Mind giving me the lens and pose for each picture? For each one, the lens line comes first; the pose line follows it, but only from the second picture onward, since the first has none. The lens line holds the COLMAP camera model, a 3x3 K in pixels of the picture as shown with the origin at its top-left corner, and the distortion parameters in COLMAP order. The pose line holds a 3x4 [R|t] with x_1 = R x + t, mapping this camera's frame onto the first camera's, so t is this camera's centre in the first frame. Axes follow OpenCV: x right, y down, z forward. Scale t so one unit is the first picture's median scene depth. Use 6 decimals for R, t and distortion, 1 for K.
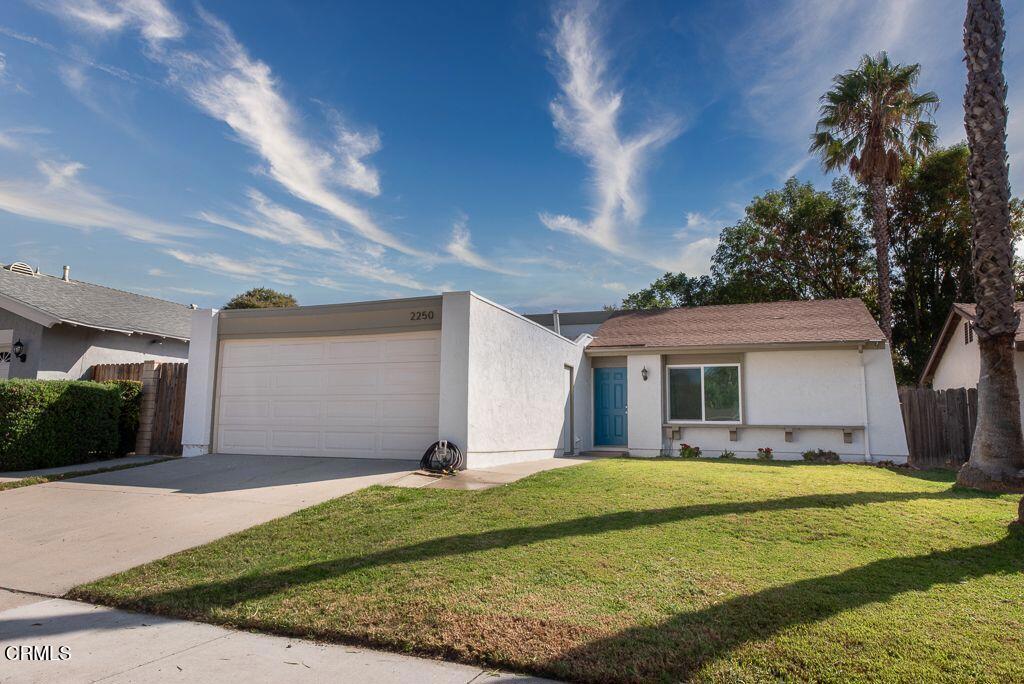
lens RADIAL K [[711.4, 0, 512.0], [0, 711.4, 342.0], [0, 0, 1]] dist [0.004839, -0.000883]
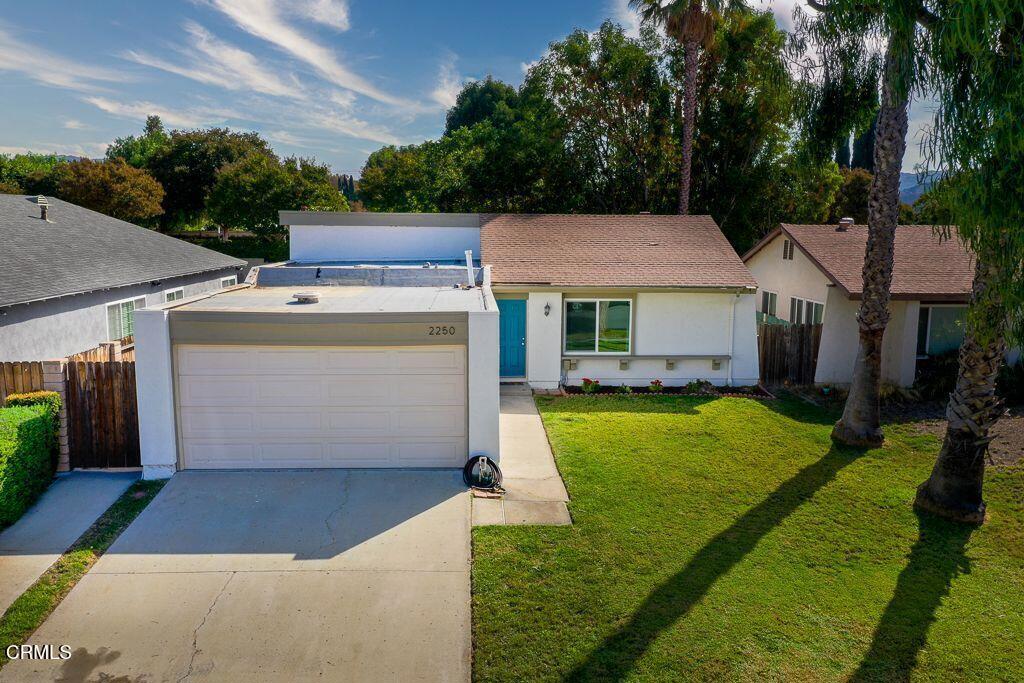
lens RADIAL K [[903.1, 0, 512.0], [0, 903.1, 341.5], [0, 0, 1]] dist [0.006992, 0.004960]
pose [[0.897264, -0.077449, 0.434648, -0.450928], [-0.058185, 0.955161, 0.290312, -0.302419], [-0.437644, -0.285776, 0.852525, -0.094928]]
